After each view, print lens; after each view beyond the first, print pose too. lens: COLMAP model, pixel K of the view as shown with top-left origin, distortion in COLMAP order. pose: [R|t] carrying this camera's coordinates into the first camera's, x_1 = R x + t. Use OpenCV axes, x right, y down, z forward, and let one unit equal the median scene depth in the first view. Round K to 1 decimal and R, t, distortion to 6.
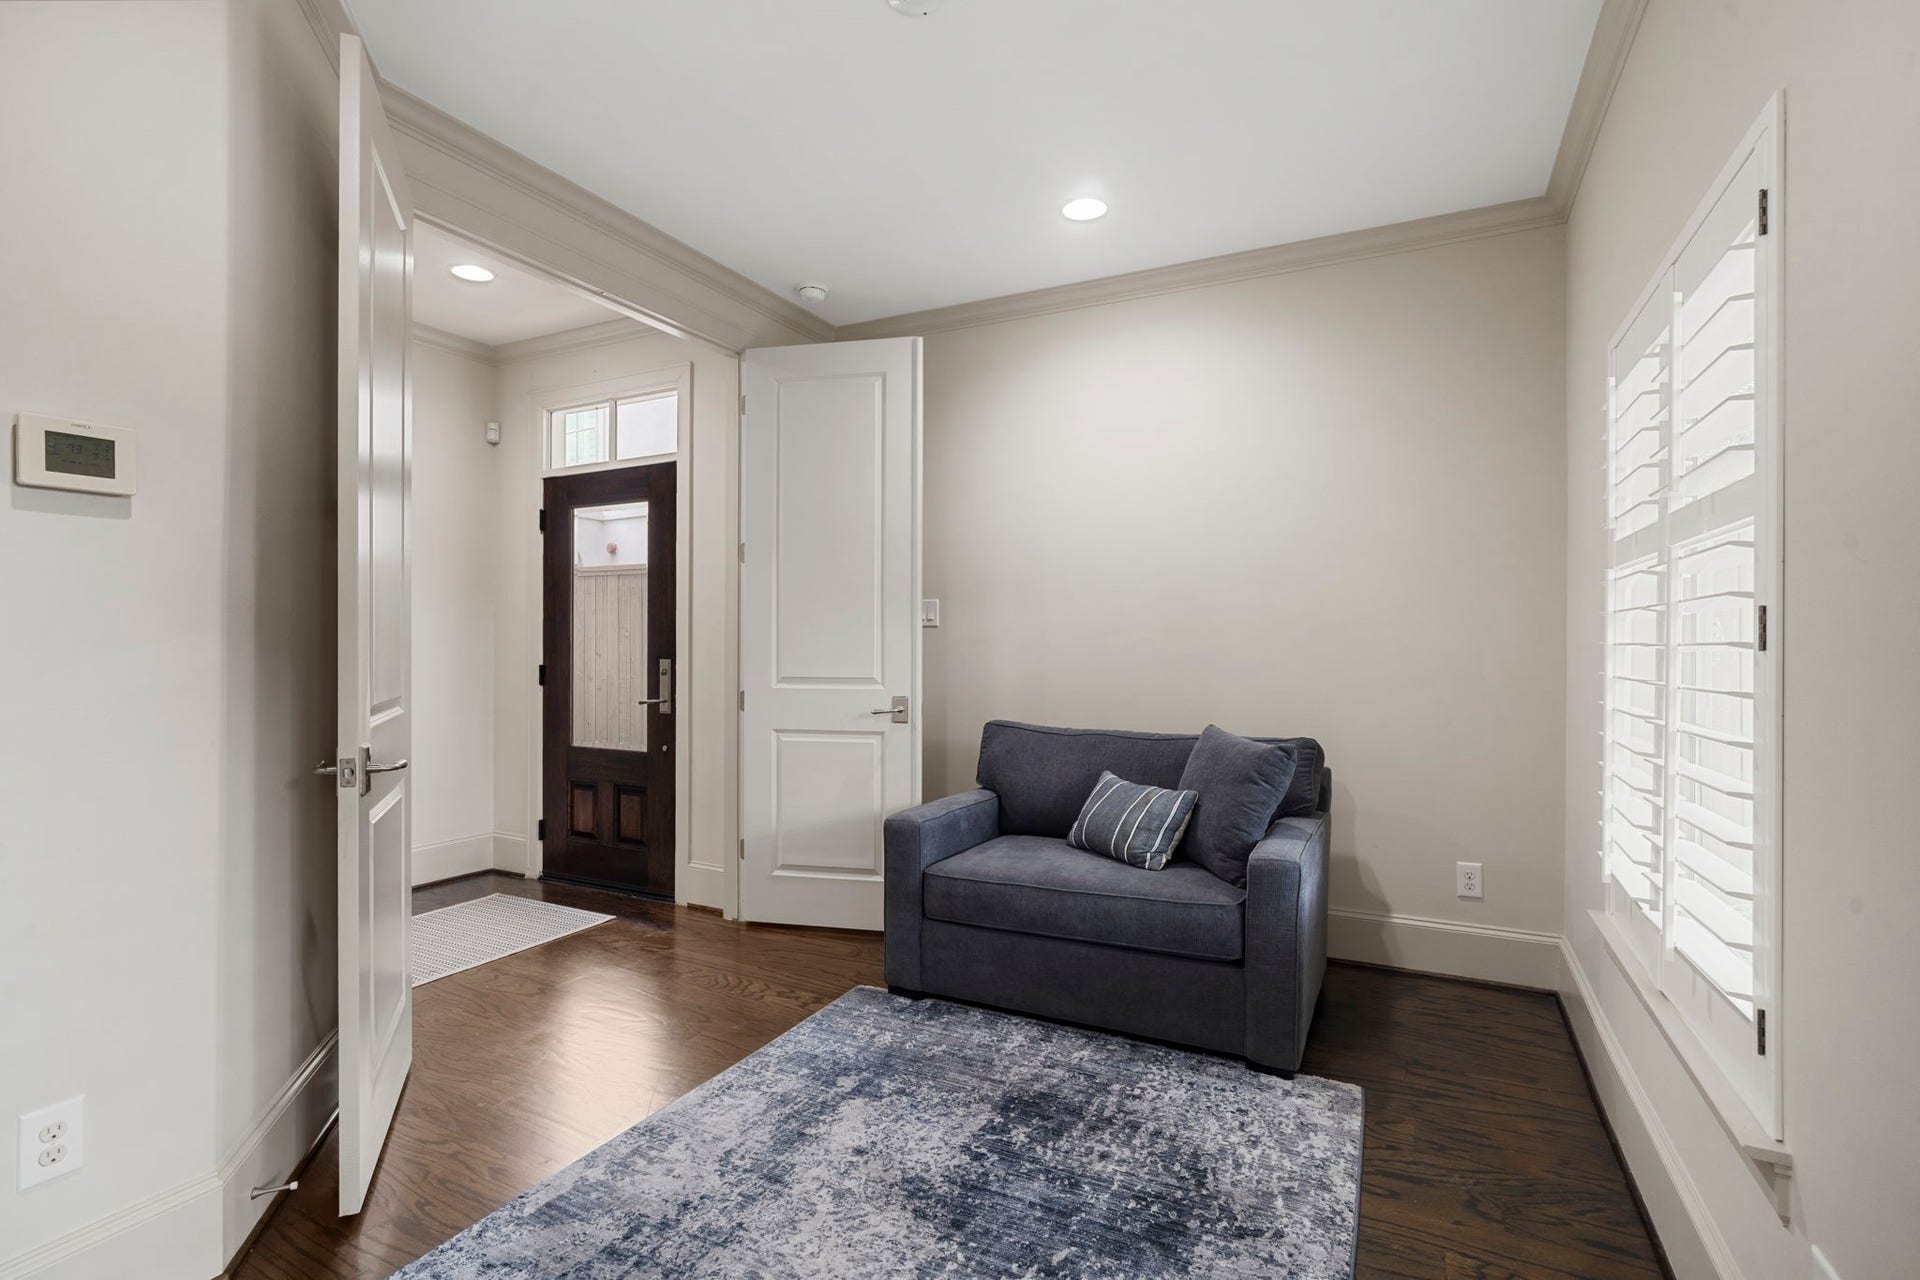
lens RADIAL K [[911.3, 0, 954.6], [0, 911.3, 635.1], [0, 0, 1]] dist [-0.013605, -0.000180]
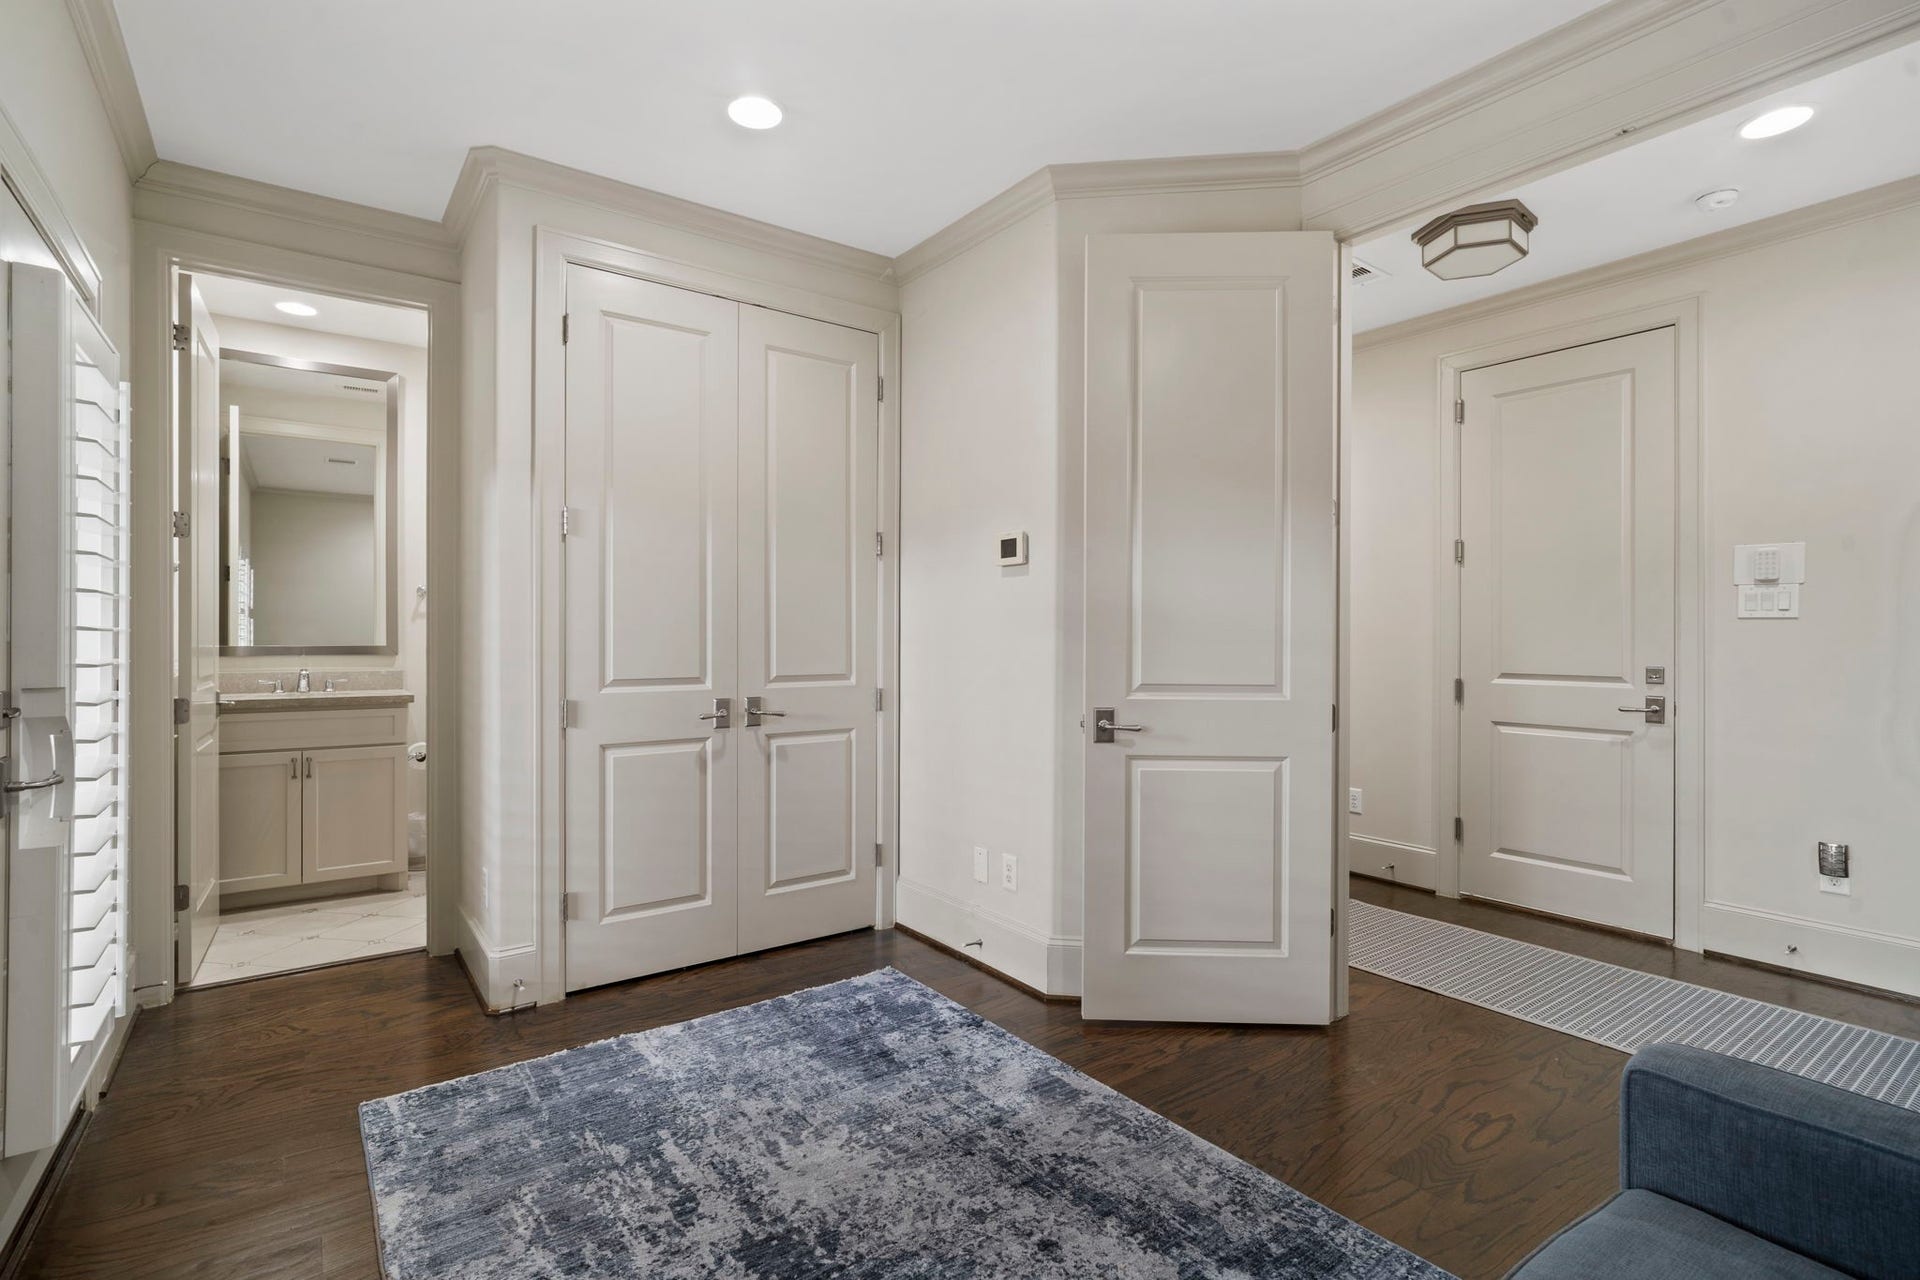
lens RADIAL K [[911.3, 0, 953.8], [0, 911.3, 638.1], [0, 0, 1]] dist [-0.013605, -0.000180]
pose [[-0.444414, 0.000066, -0.895821, 0.709679], [-0.005937, 0.999978, 0.003019, 0.007518], [0.895802, 0.006660, -0.444404, 1.341940]]
